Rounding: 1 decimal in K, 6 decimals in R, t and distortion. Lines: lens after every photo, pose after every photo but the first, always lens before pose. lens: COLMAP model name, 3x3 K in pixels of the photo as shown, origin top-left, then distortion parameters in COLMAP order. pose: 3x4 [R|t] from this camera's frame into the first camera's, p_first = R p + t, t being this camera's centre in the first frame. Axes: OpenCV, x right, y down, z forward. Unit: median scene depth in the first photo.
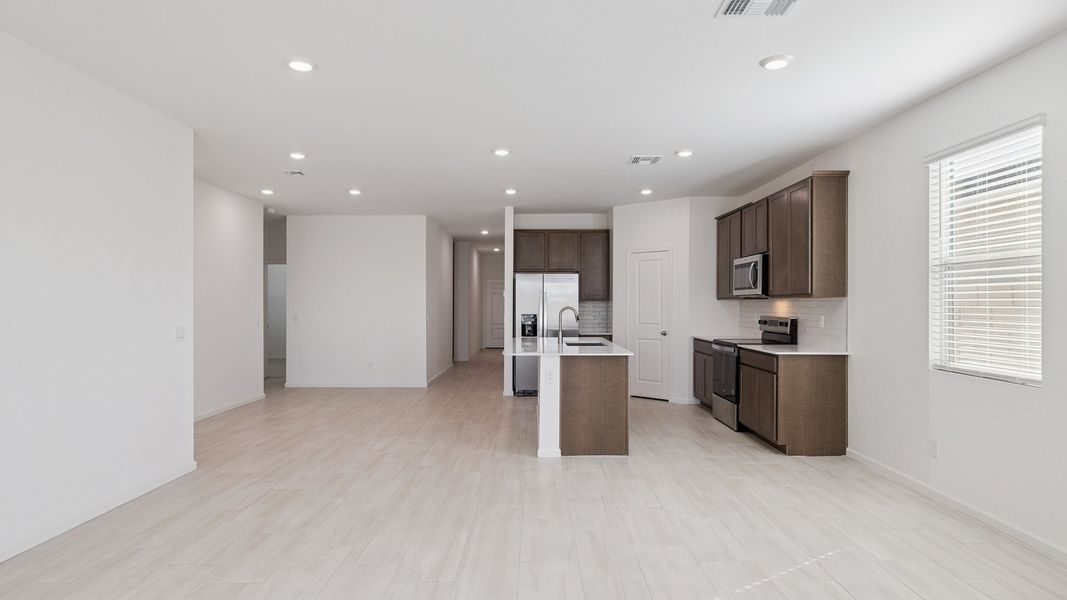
lens RADIAL K [[563.3, 0, 528.9], [0, 563.3, 304.3], [0, 0, 1]] dist [0.000449, -0.000191]
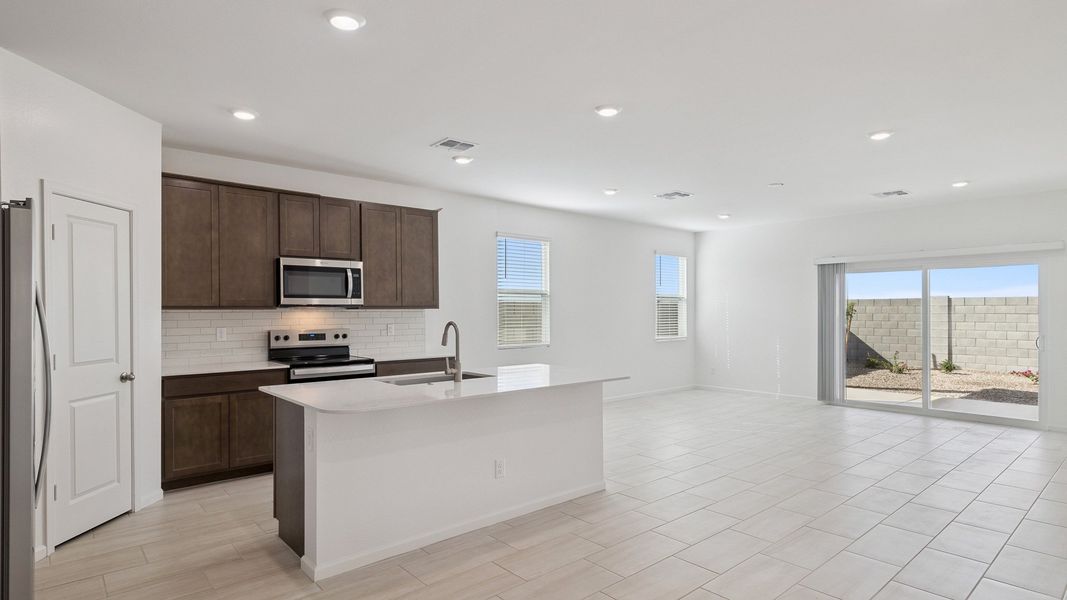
lens RADIAL K [[557.9, 0, 513.6], [0, 557.9, 308.2], [0, 0, 1]] dist [-0.002178, 0.000249]
pose [[-0.654433, 0.002429, 0.756116, -0.372090], [0.000437, 0.999996, -0.002834, -0.007430], [-0.756120, -0.001525, -0.654431, 1.139408]]
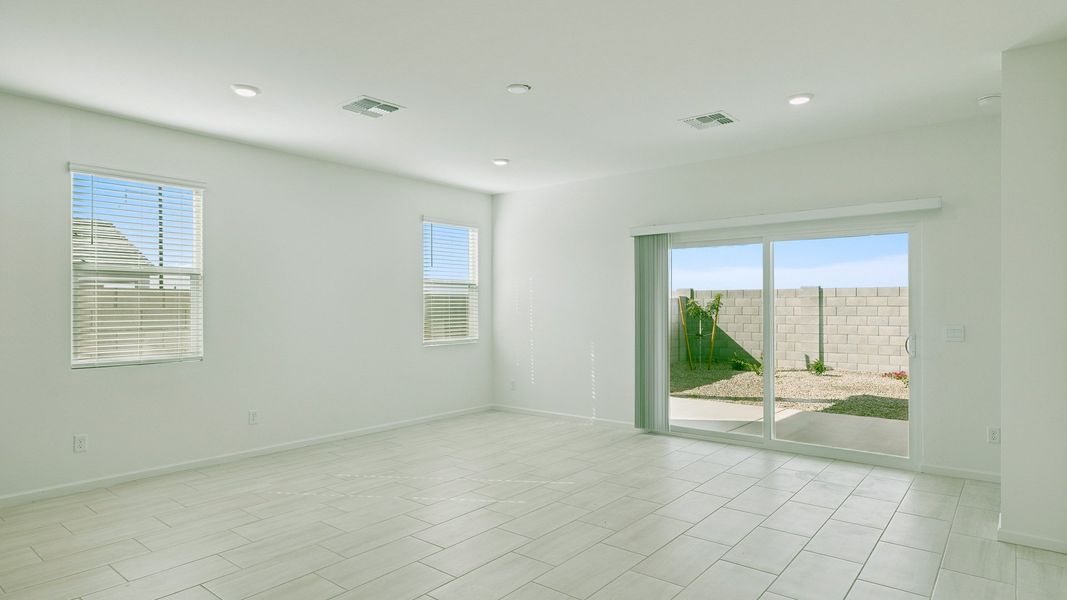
lens RADIAL K [[563.3, 0, 528.9], [0, 563.3, 304.3], [0, 0, 1]] dist [0.000449, -0.000191]
pose [[-0.766043, 0.004091, 0.642777, -0.328888], [0.003389, 0.999992, -0.002325, -0.000076], [-0.642781, 0.000397, -0.766050, 0.689318]]
